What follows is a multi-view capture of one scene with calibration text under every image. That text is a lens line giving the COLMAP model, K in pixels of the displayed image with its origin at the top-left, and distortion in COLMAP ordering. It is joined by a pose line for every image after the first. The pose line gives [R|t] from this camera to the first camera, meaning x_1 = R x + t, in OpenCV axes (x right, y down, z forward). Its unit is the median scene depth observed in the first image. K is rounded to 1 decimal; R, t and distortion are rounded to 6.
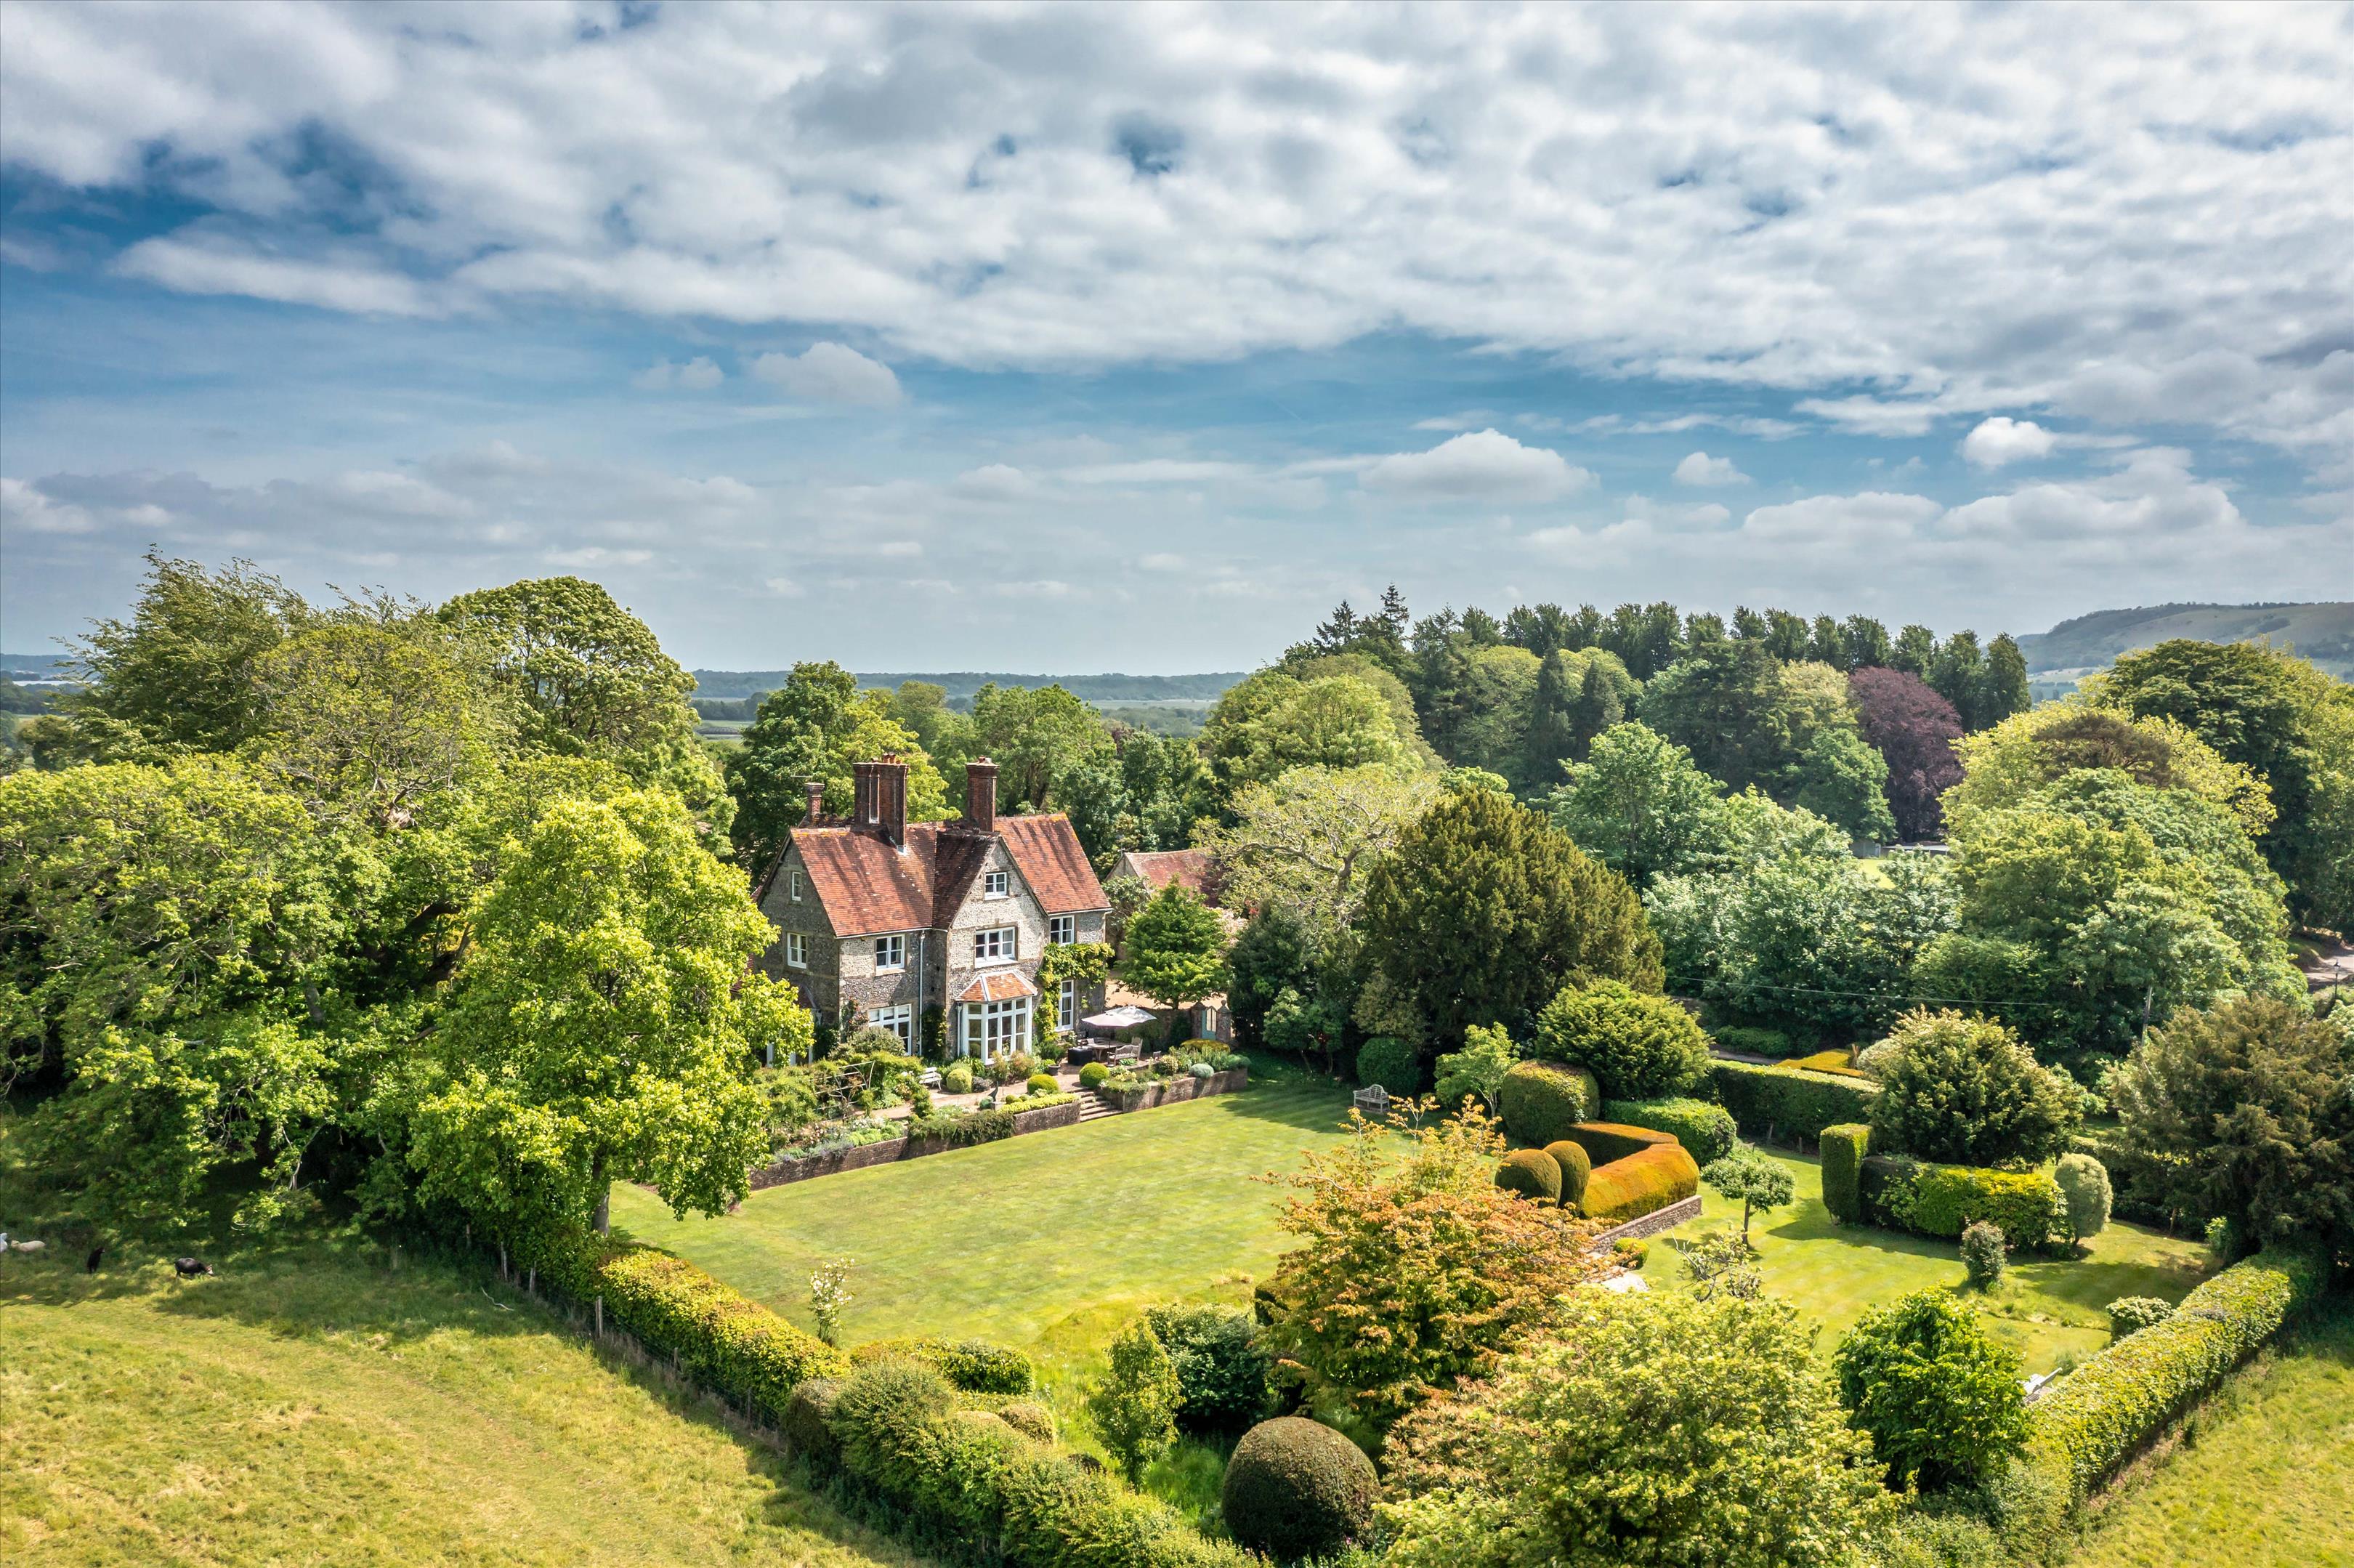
lens RADIAL K [[1863.7, 0, 1170.4], [0, 1863.7, 767.0], [0, 0, 1]] dist [-0.013004, 0.003147]
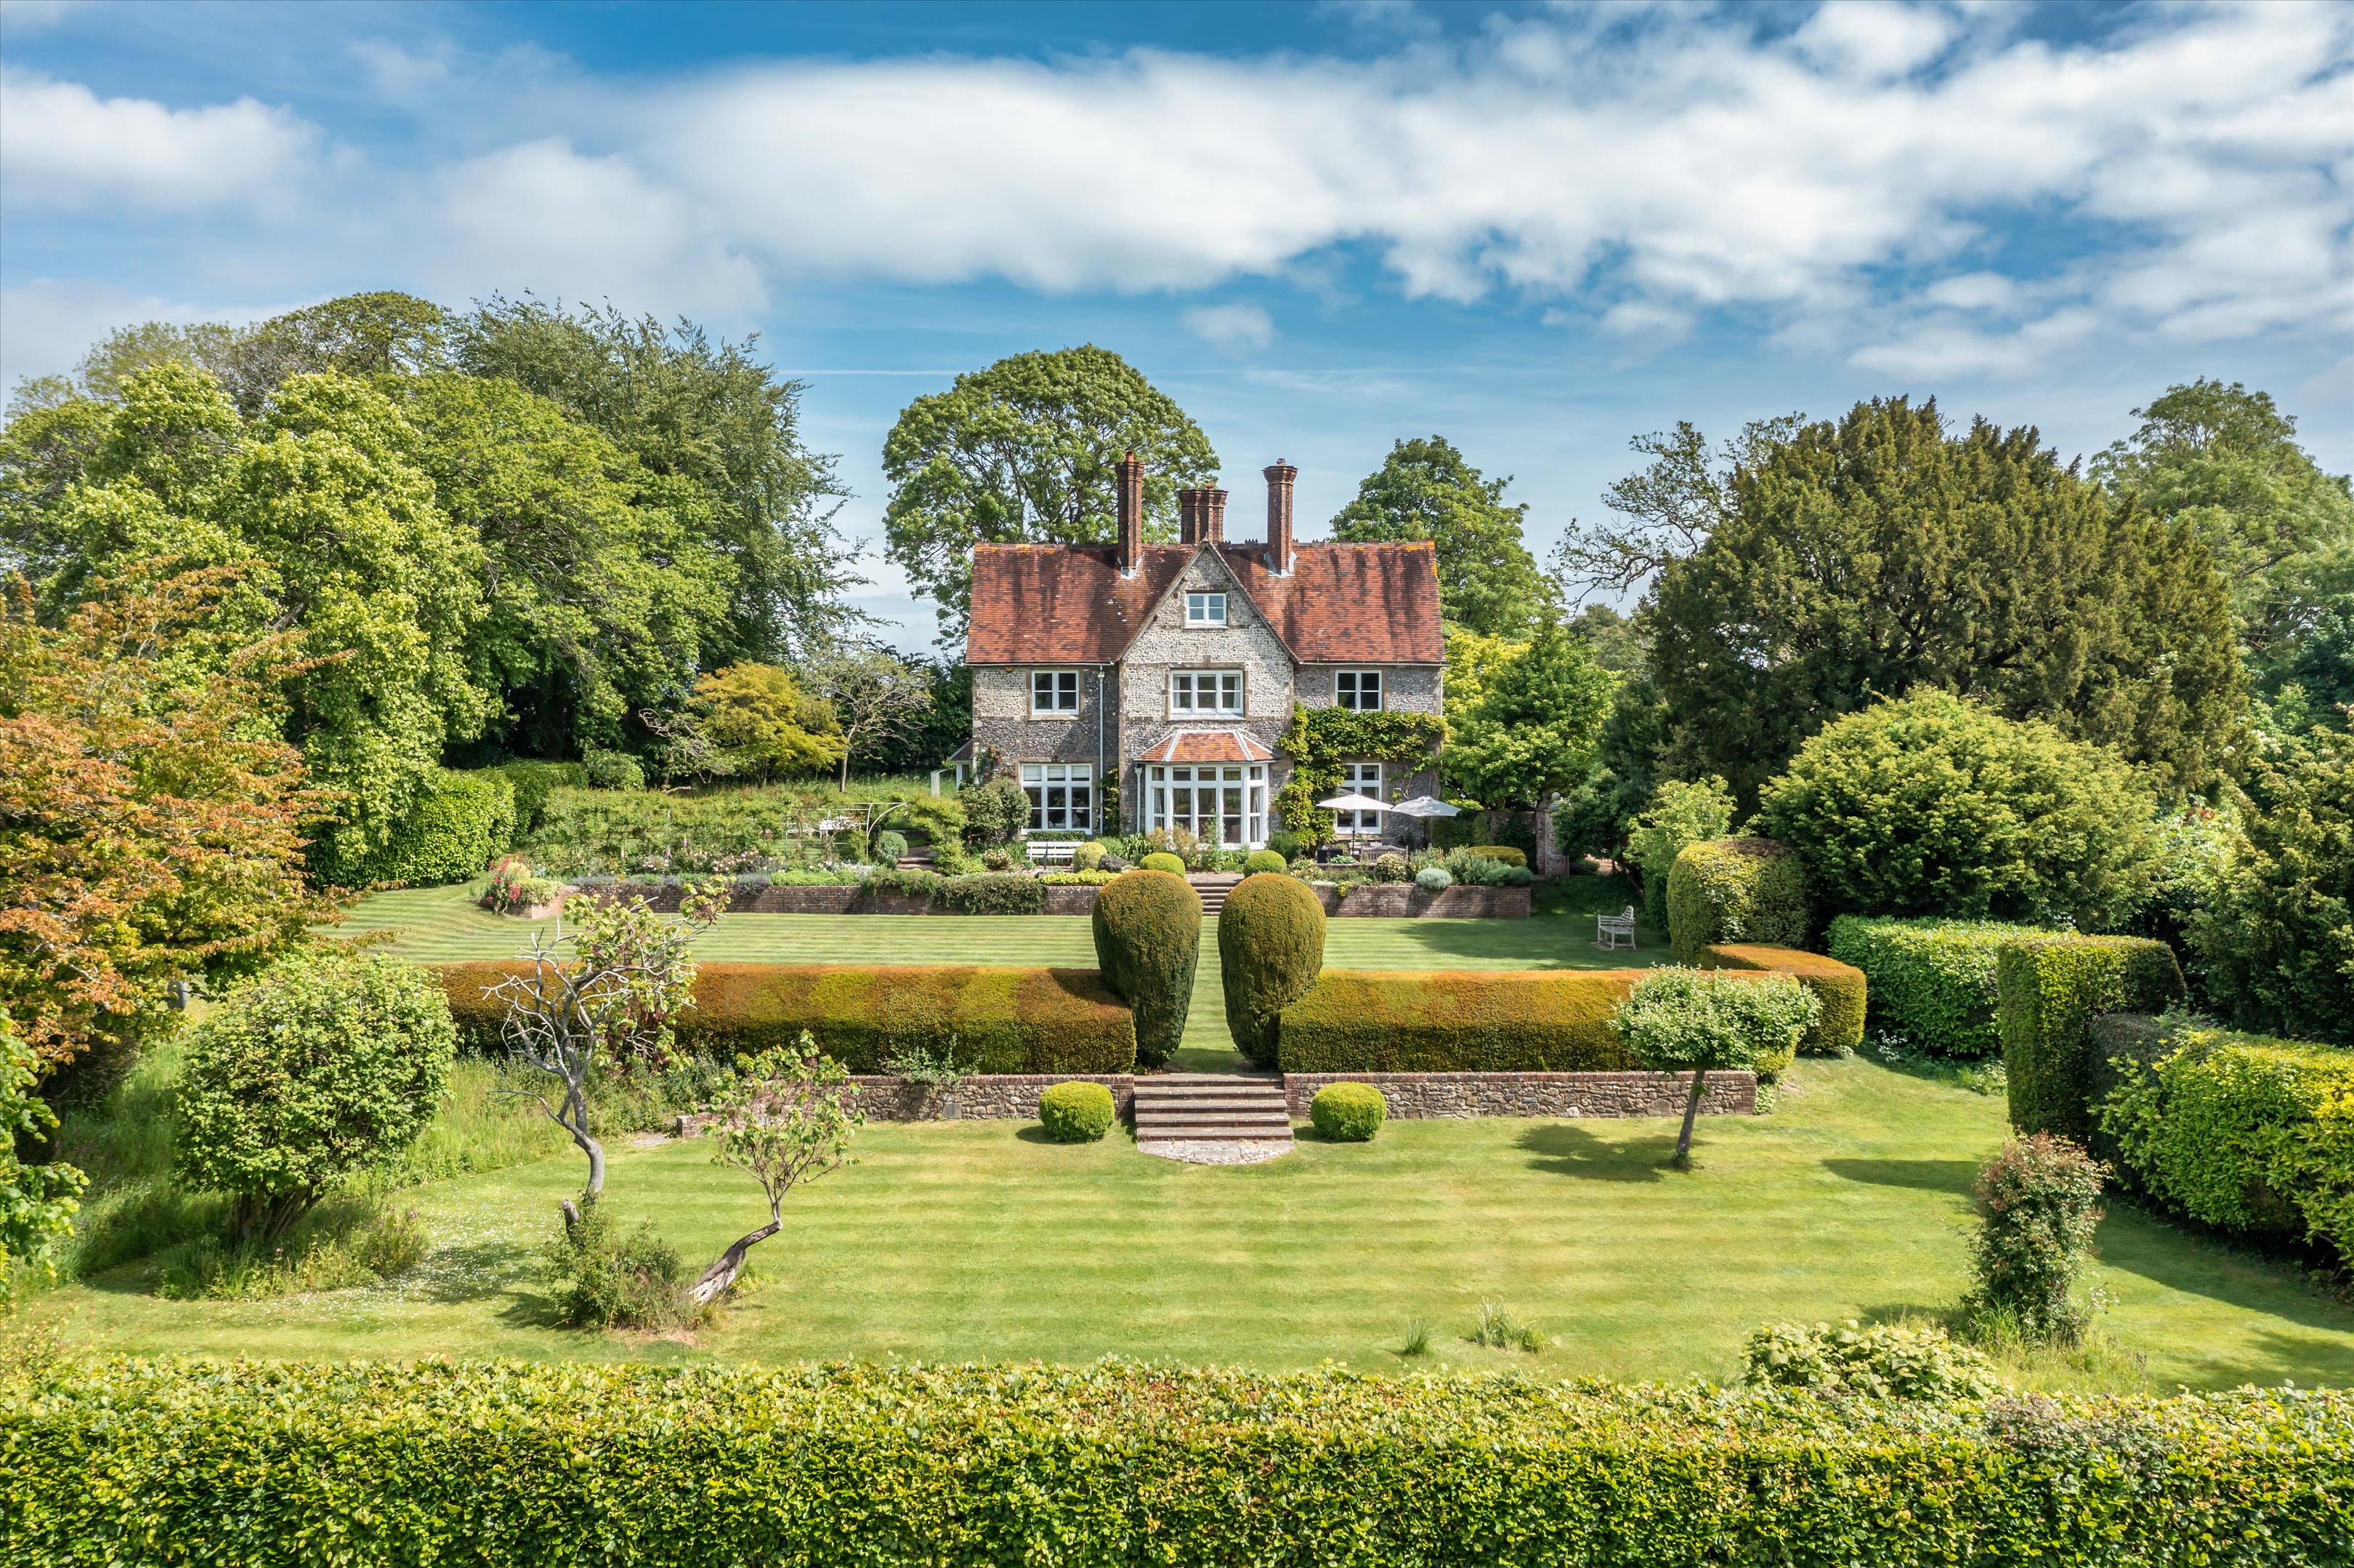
lens RADIAL K [[1863.7, 0, 1170.4], [0, 1863.7, 767.0], [0, 0, 1]] dist [-0.013004, 0.003147]
pose [[0.701513, 0.003640, -0.712647, 0.424558], [-0.024553, 0.999517, -0.019065, 0.142031], [0.712233, 0.030872, 0.701264, 0.490508]]
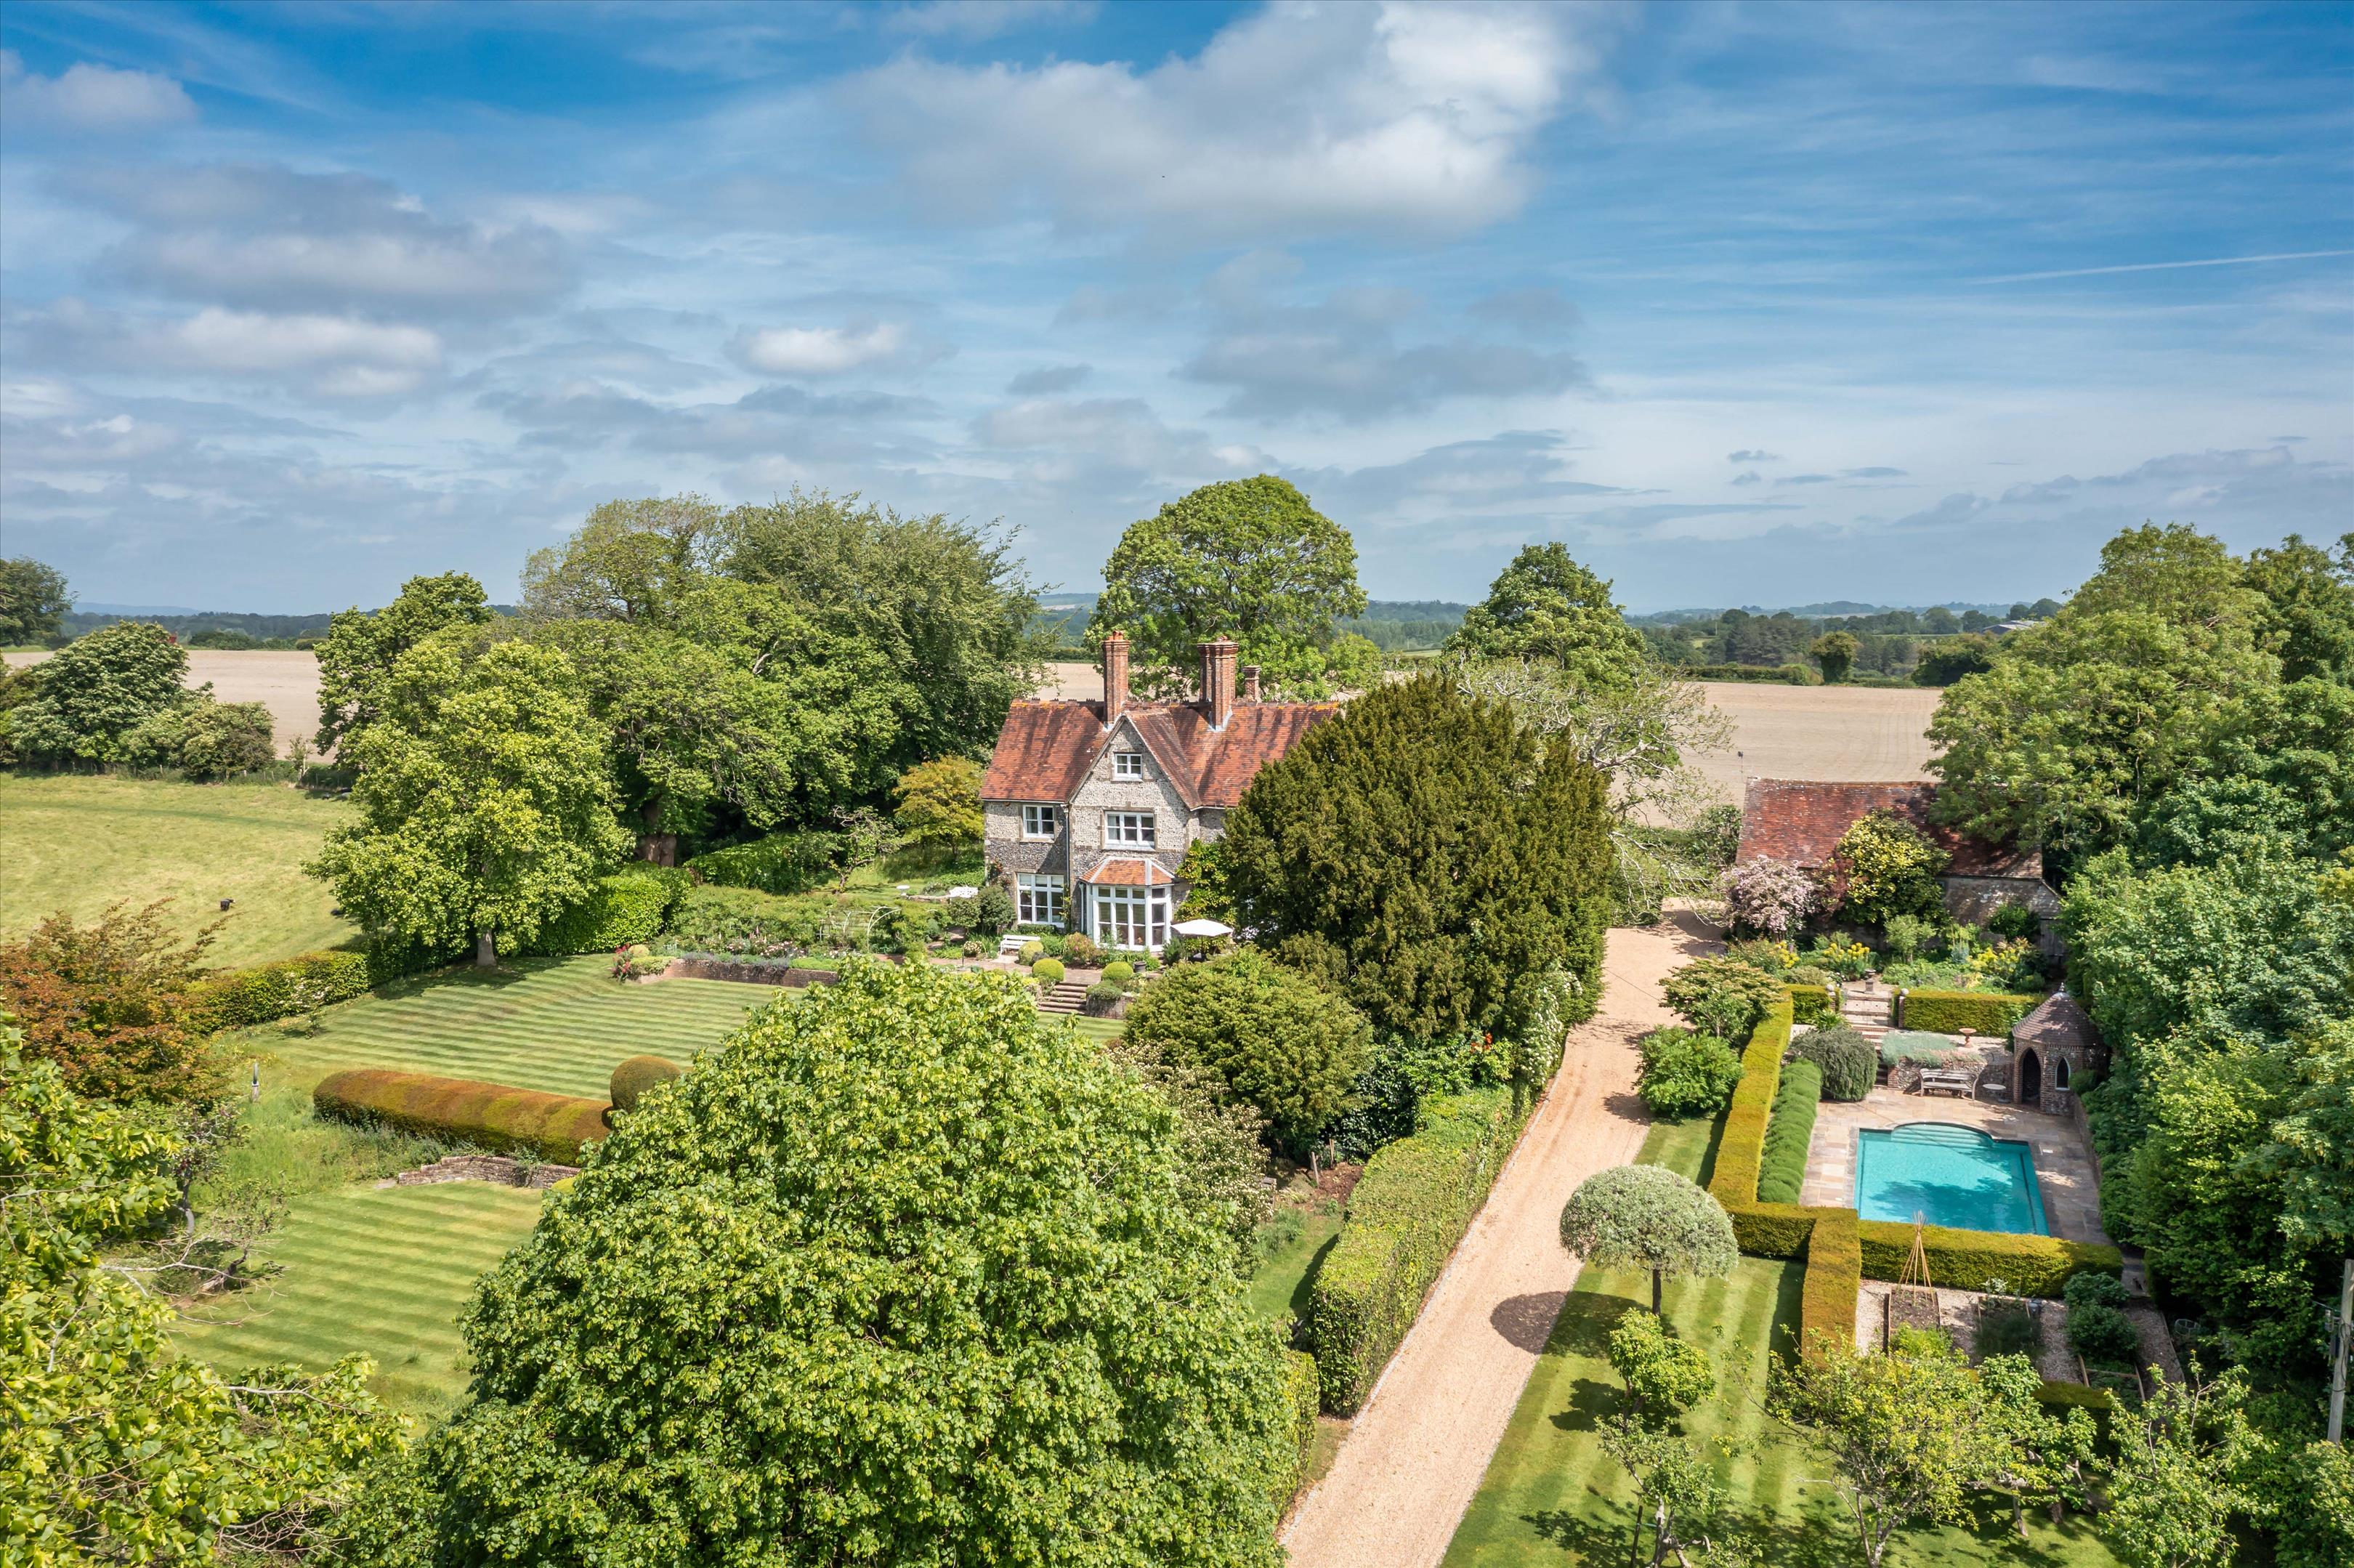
lens RADIAL K [[1863.7, 0, 1170.4], [0, 1863.7, 767.0], [0, 0, 1]] dist [-0.013004, 0.003147]
pose [[0.344059, 0.061379, -0.936940, 0.827334], [-0.031146, 0.998058, 0.053946, 0.011588], [0.938431, 0.010621, 0.345303, 0.703614]]
